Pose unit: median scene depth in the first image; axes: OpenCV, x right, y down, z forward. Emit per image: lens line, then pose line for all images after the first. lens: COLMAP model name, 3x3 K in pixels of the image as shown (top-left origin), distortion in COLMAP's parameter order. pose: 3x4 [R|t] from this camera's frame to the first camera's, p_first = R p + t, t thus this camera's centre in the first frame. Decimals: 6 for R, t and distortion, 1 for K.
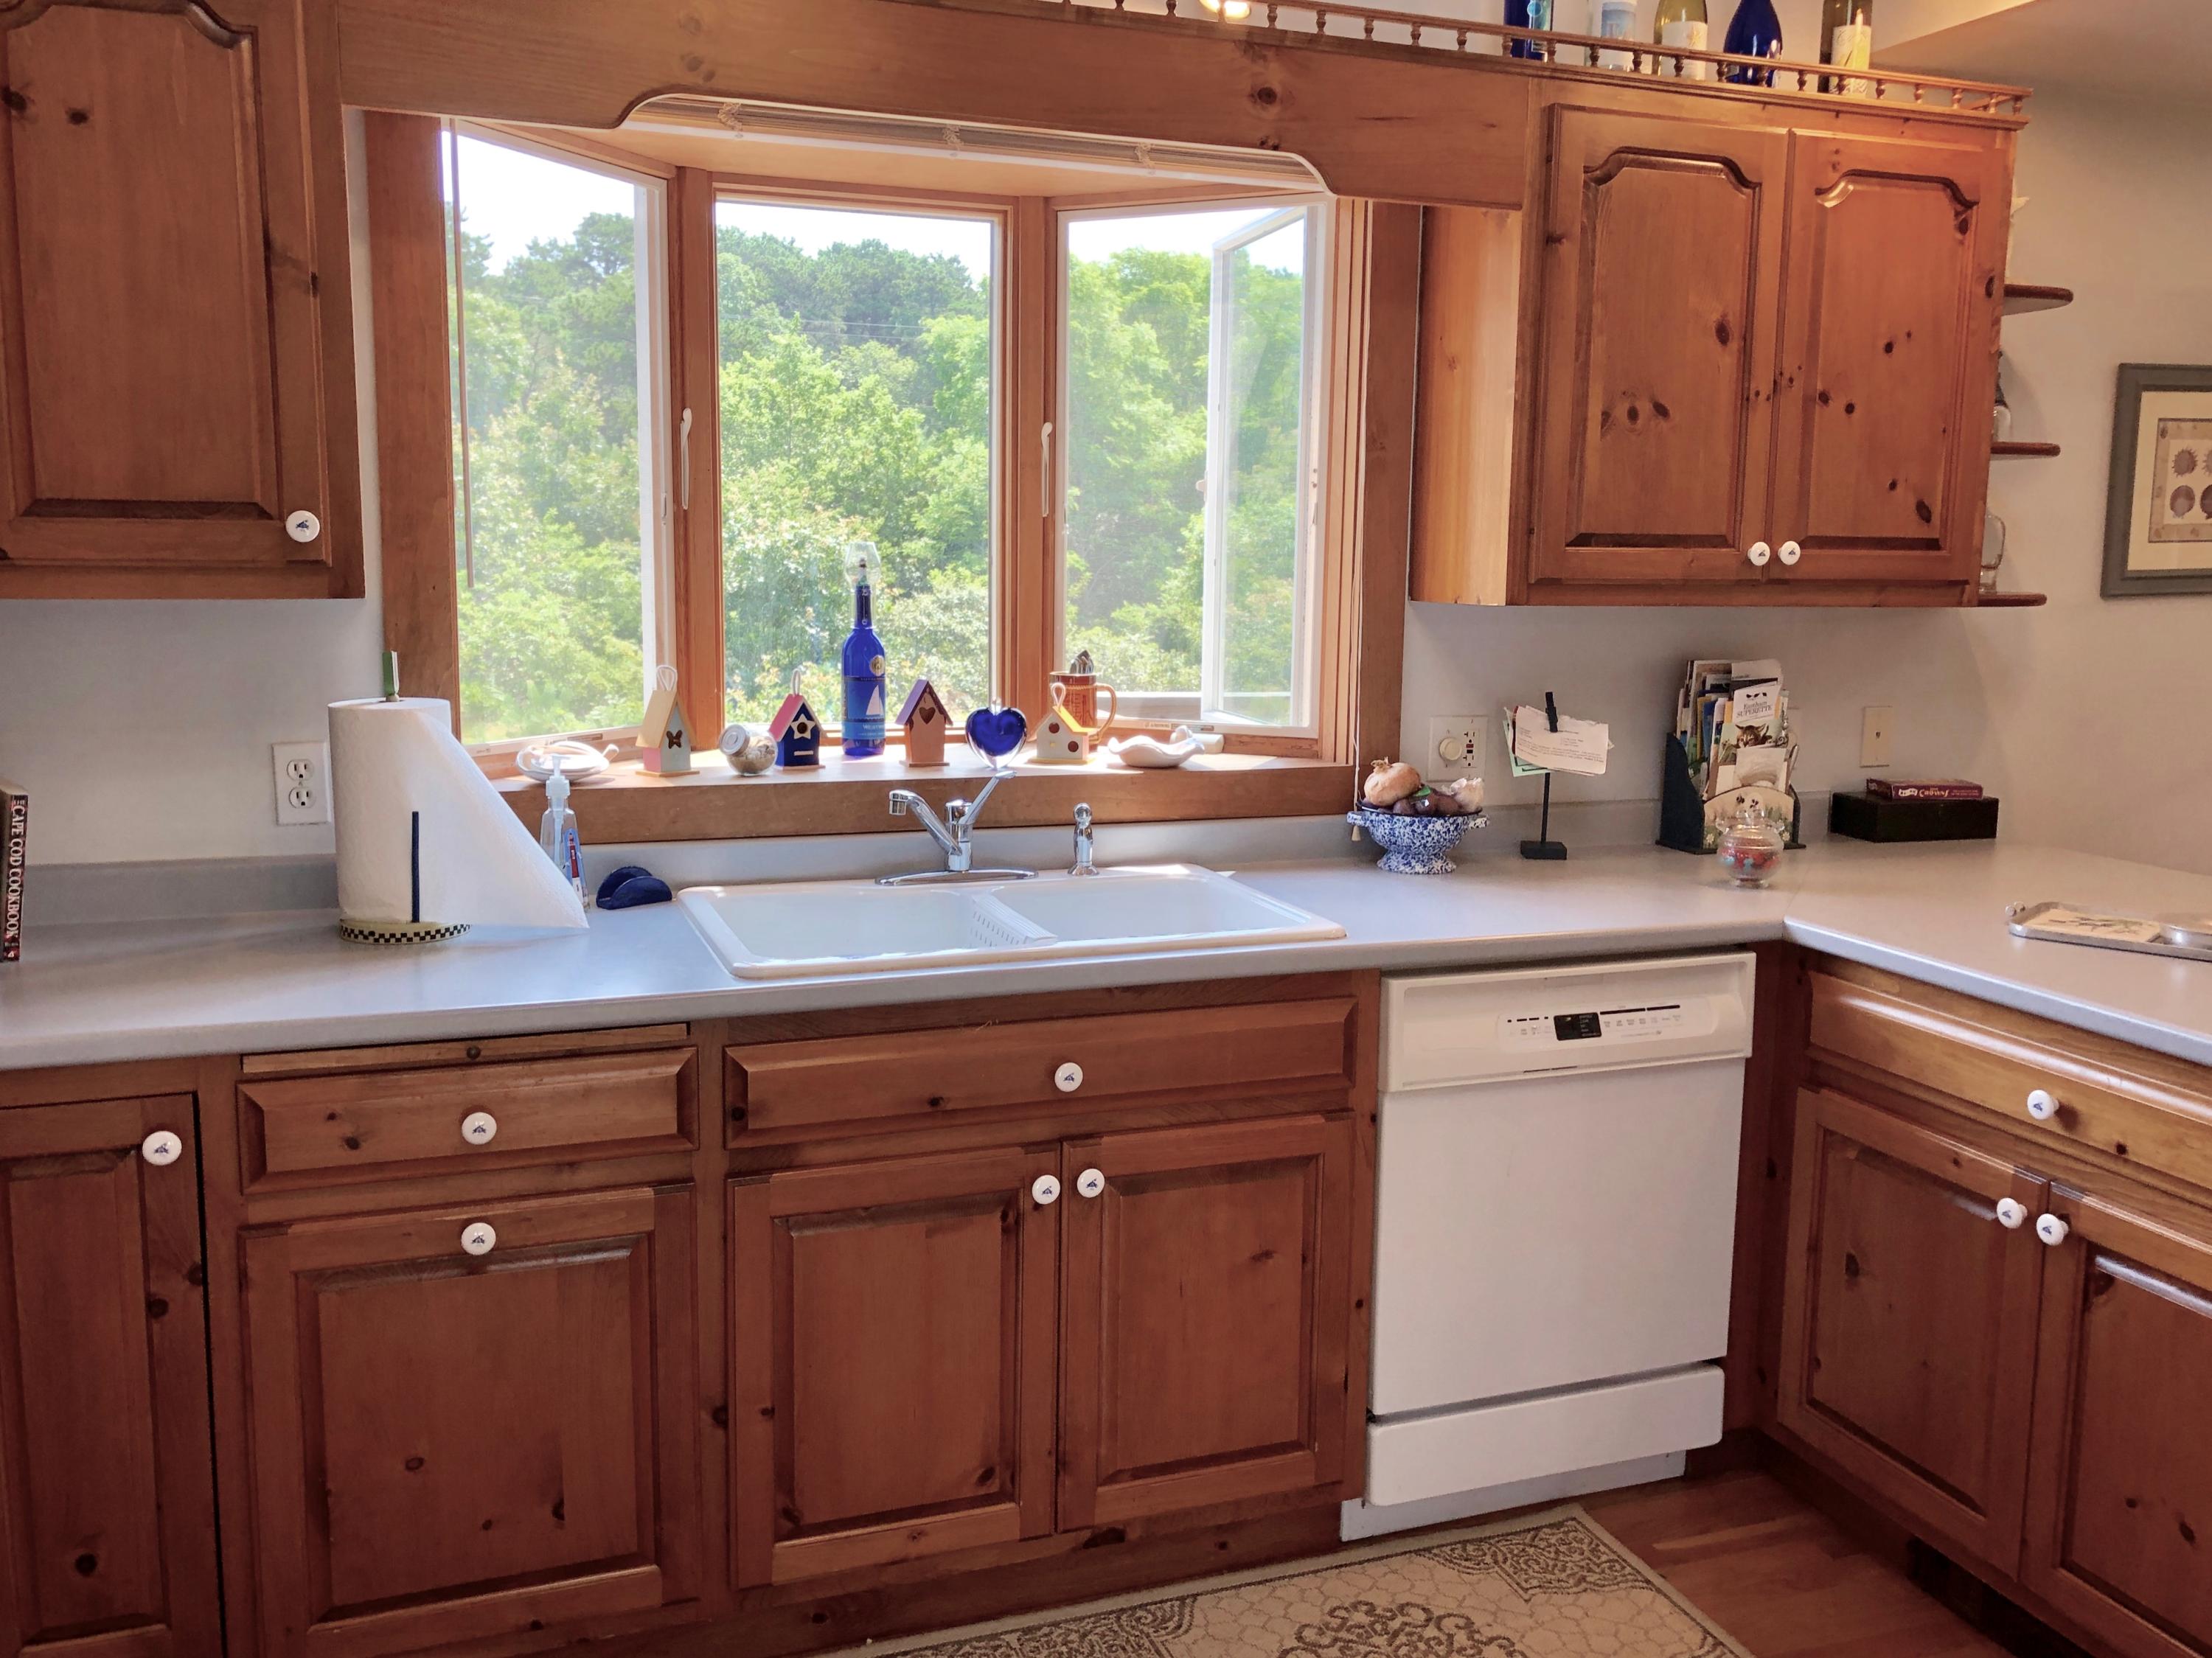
lens RADIAL K [[1821.6, 0, 1101.1], [0, 1821.6, 825.4], [0, 0, 1]] dist [0.053306, -0.064253]
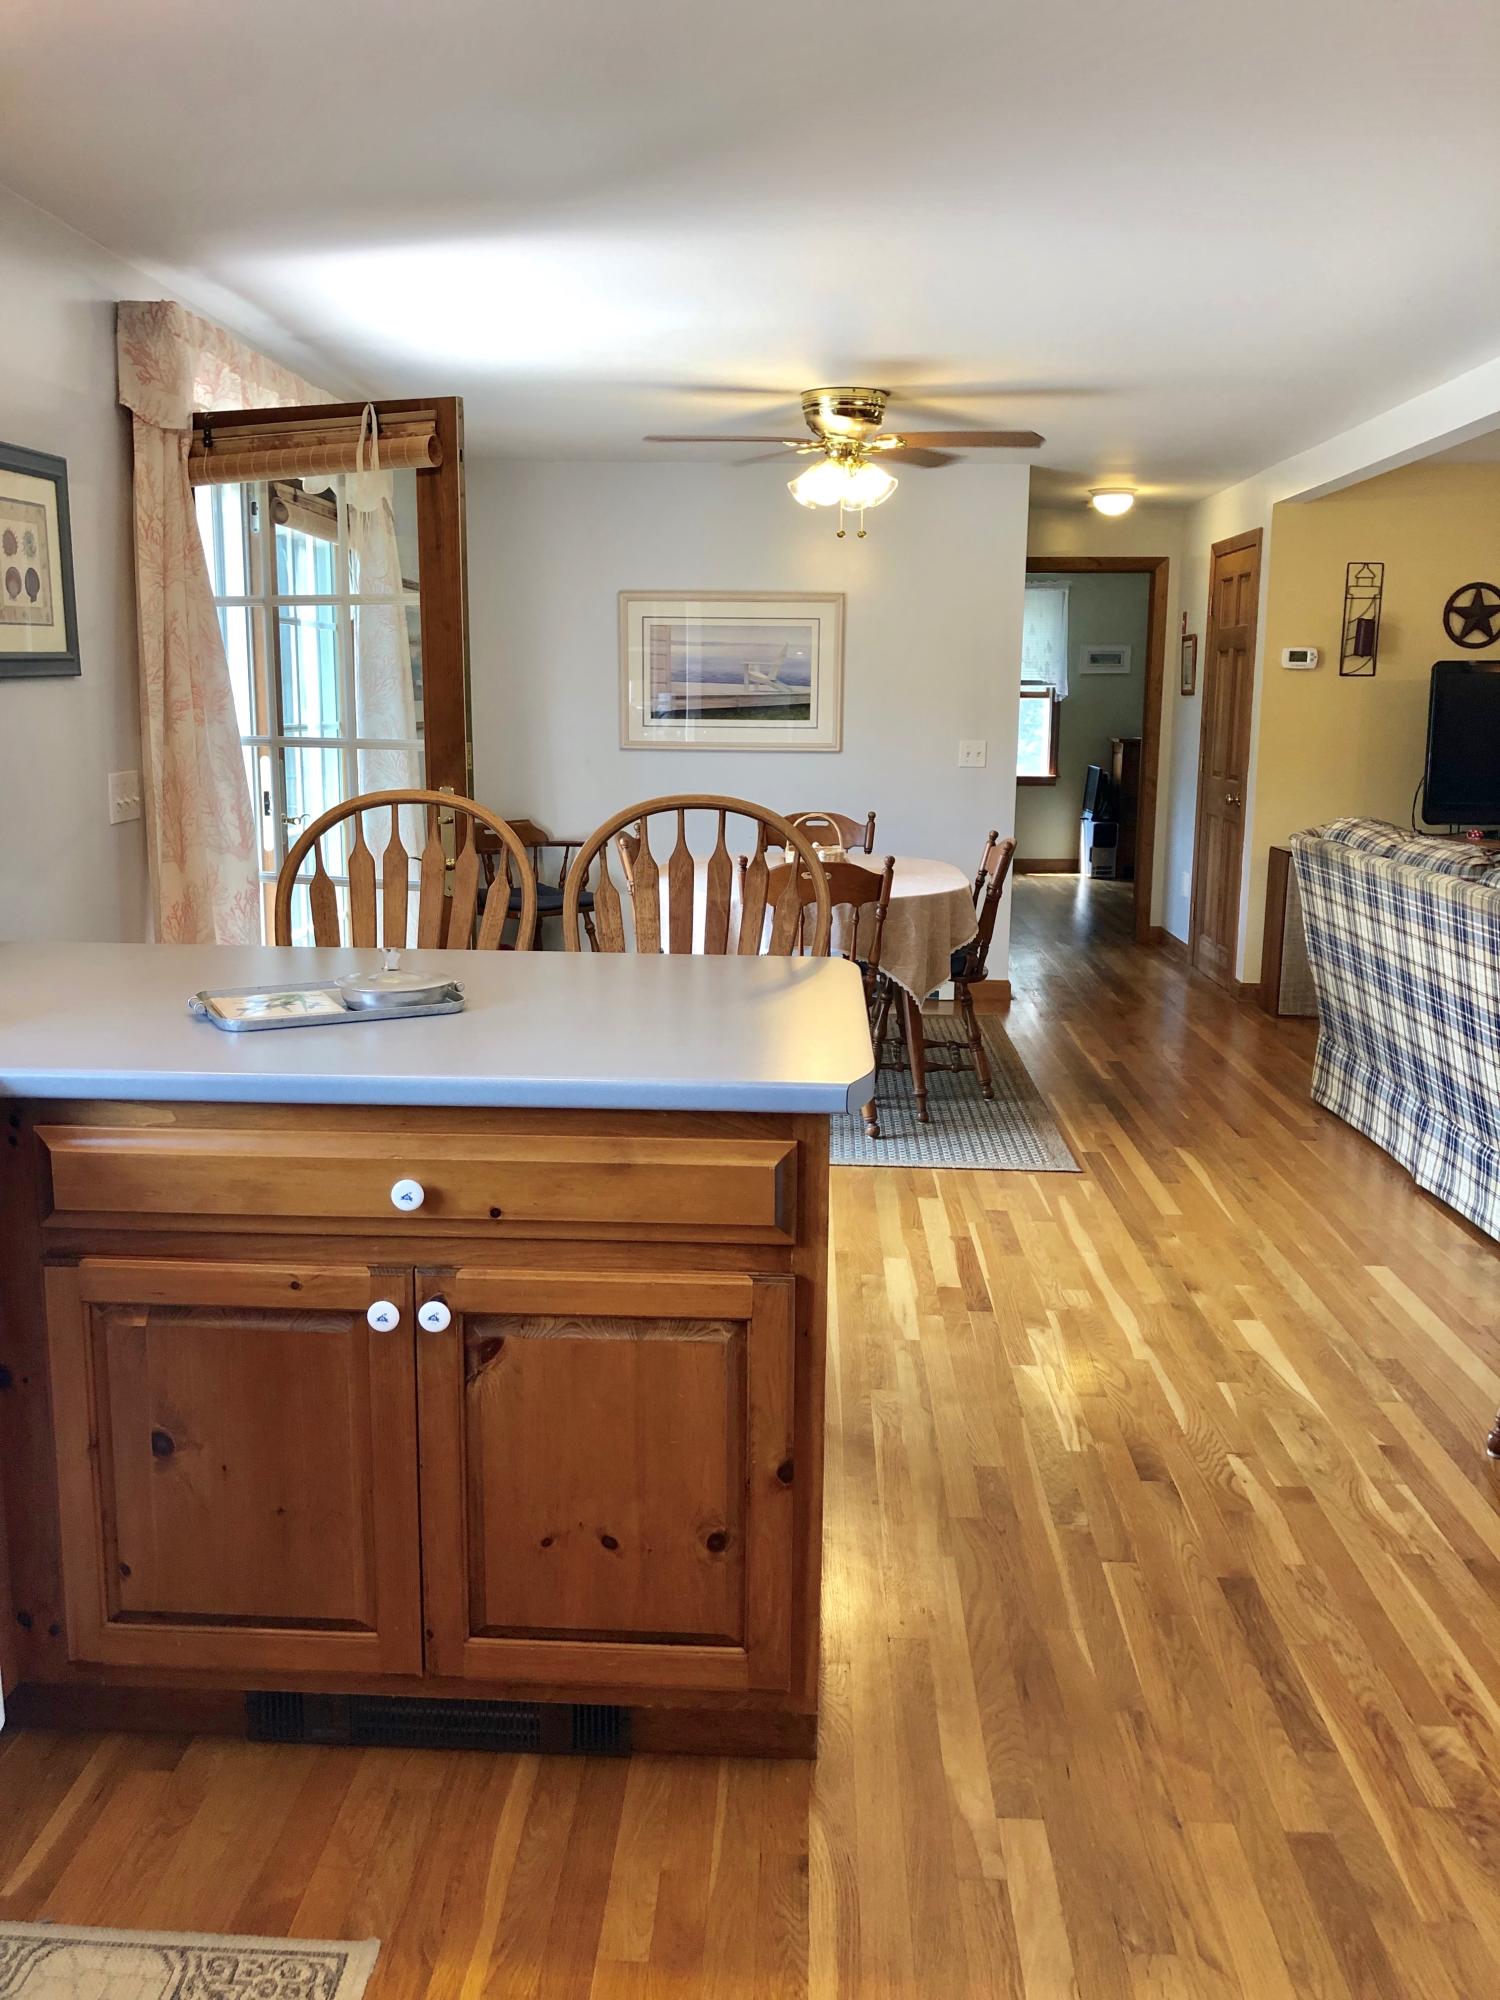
lens RADIAL K [[1647.2, 0, 745.3], [0, 1647.2, 992.6], [0, 0, 1]] dist [0.053306, -0.064253]
pose [[0.392136, -0.184204, 0.901276, -0.154019], [0.135204, 0.980647, 0.141600, -0.043159], [-0.909917, 0.066330, 0.409452, 0.441929]]
